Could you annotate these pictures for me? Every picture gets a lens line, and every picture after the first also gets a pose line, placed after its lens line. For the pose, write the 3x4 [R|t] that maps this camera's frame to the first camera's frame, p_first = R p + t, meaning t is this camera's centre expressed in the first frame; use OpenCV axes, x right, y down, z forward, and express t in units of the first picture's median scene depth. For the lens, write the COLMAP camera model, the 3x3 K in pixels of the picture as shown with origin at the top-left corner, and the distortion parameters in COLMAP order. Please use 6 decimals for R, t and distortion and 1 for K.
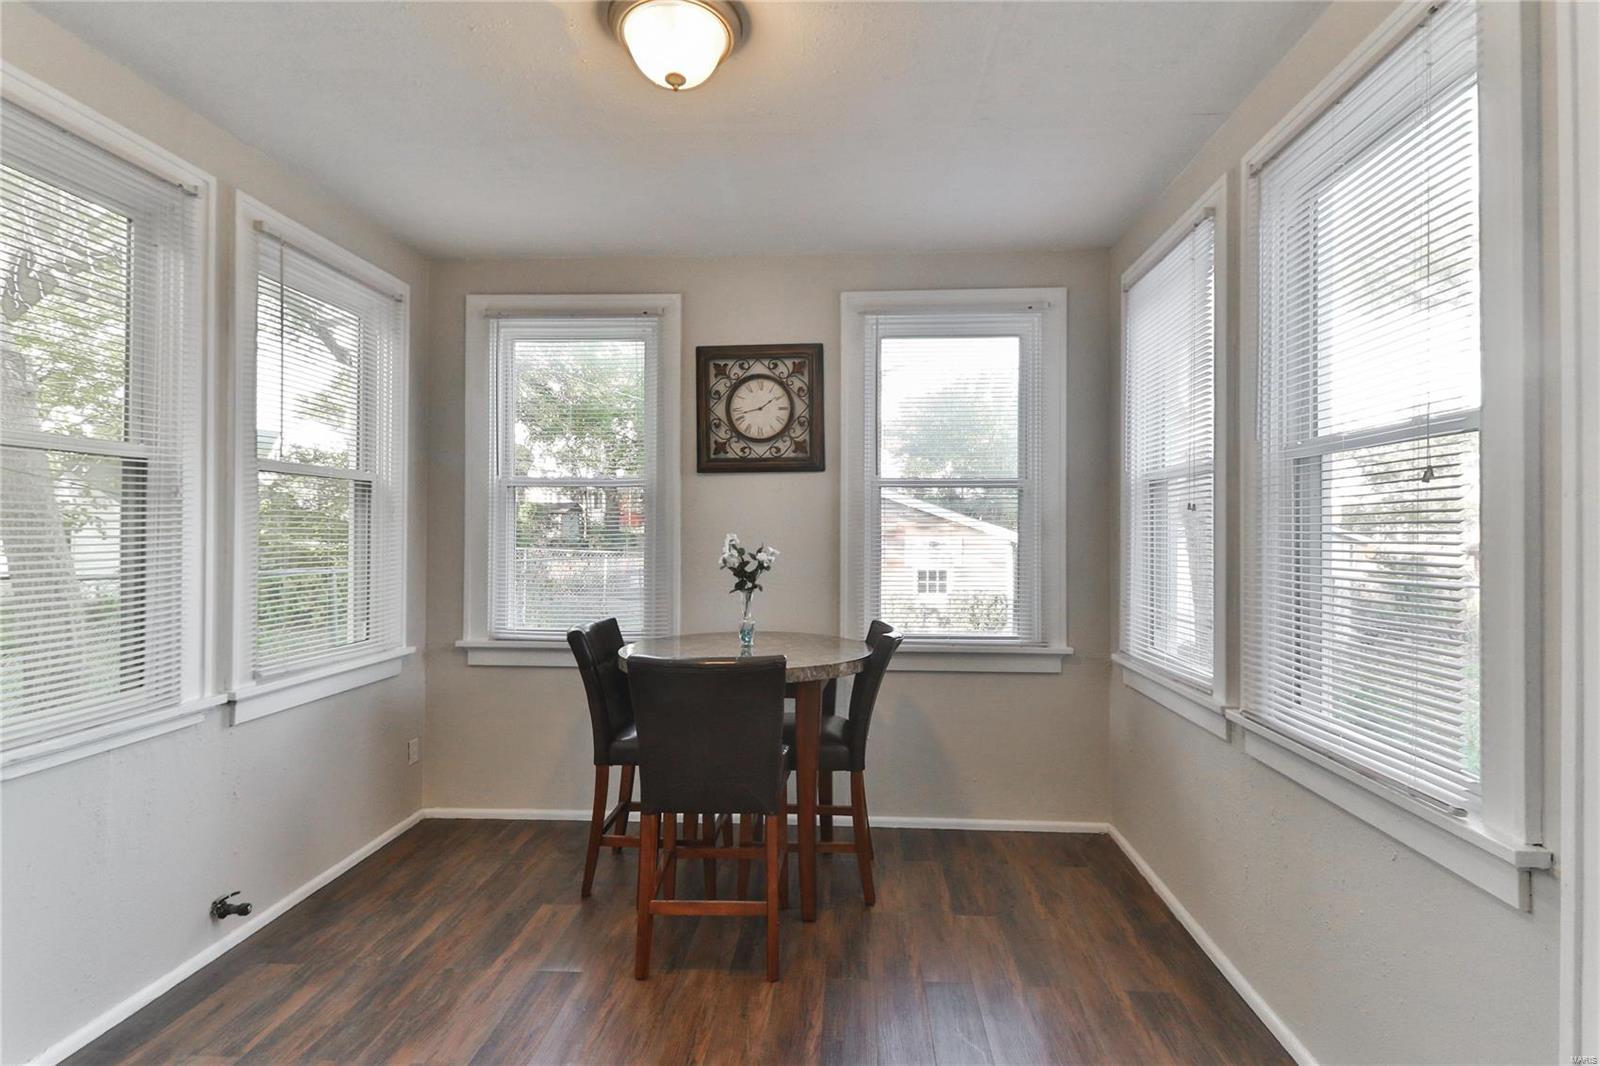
lens RADIAL K [[784.3, 0, 814.3], [0, 784.3, 532.2], [0, 0, 1]] dist [0.001907, -0.013049]
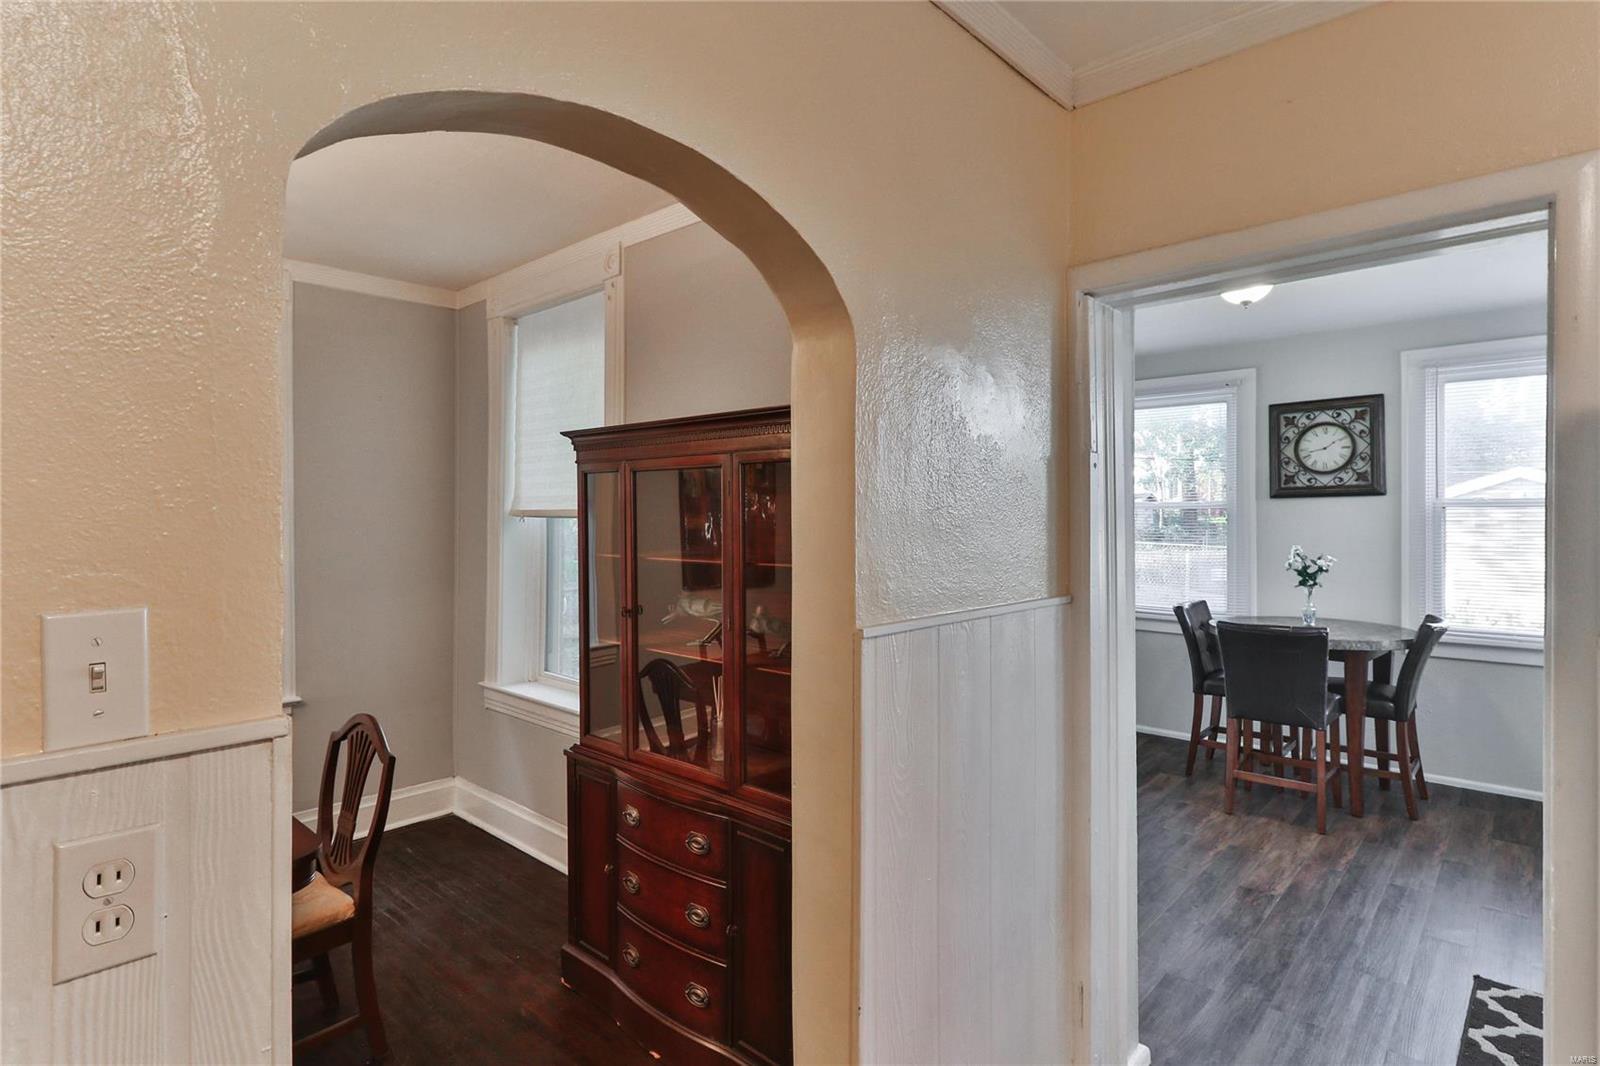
lens RADIAL K [[811.4, 0, 799.6], [0, 811.4, 516.3], [0, 0, 1]] dist [0.026151, -0.015745]
pose [[0.768804, -0.006496, -0.639452, 0.131498], [0.006724, 0.999975, -0.002075, -0.047364], [0.639450, -0.002704, 0.768828, -0.623196]]
